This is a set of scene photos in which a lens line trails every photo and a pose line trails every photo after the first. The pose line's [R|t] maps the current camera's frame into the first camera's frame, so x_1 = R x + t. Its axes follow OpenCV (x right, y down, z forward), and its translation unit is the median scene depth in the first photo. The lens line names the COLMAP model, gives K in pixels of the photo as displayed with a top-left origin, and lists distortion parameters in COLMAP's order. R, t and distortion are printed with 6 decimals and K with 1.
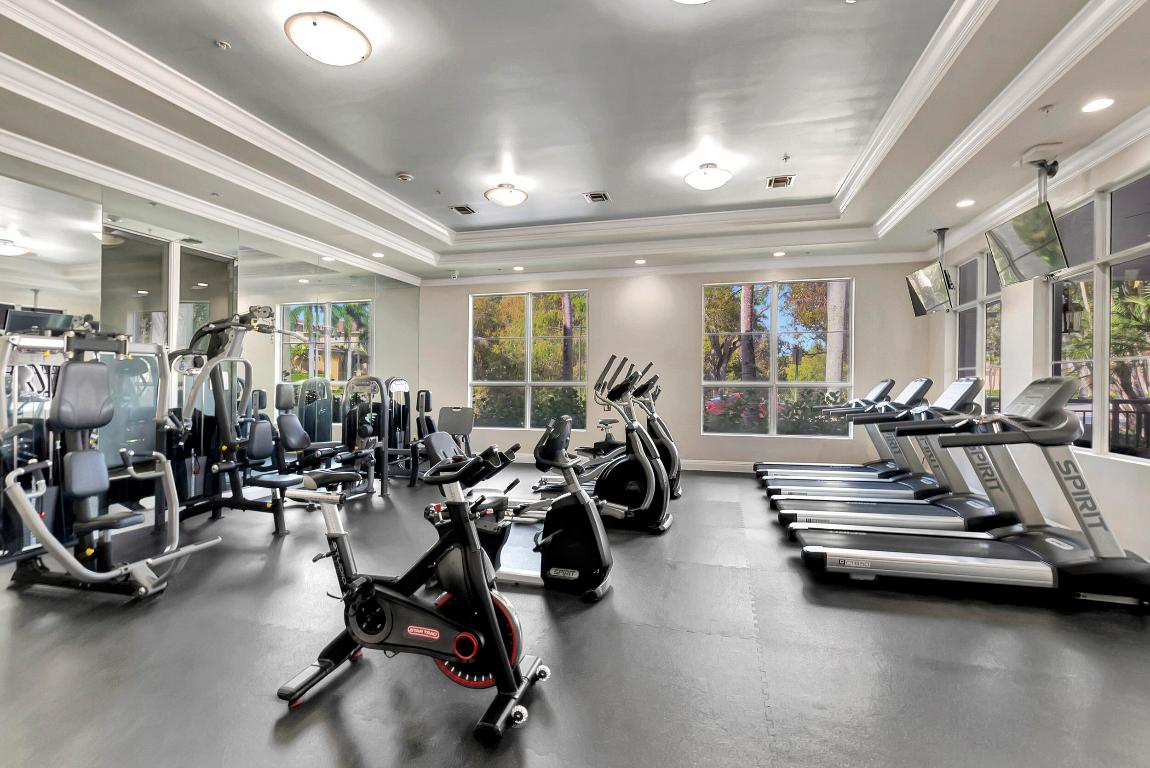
lens RADIAL K [[522.4, 0, 575.8], [0, 522.4, 386.1], [0, 0, 1]] dist [0.003942, -0.000708]
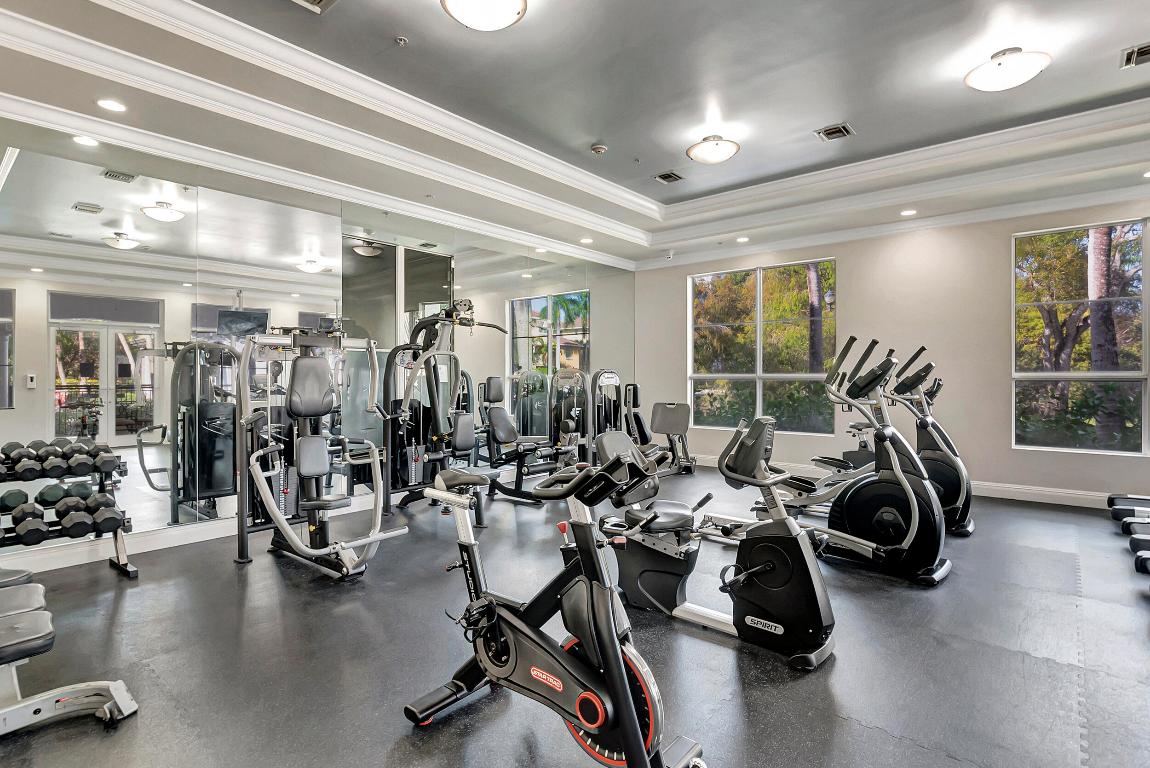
lens RADIAL K [[566.1, 0, 576.2], [0, 566.1, 376.2], [0, 0, 1]] dist [0.001916, -0.002274]
pose [[0.903911, -0.003534, -0.427705, 0.057352], [0.000485, 0.999974, -0.007238, 0.002546], [0.427720, 0.006336, 0.903889, 0.096291]]
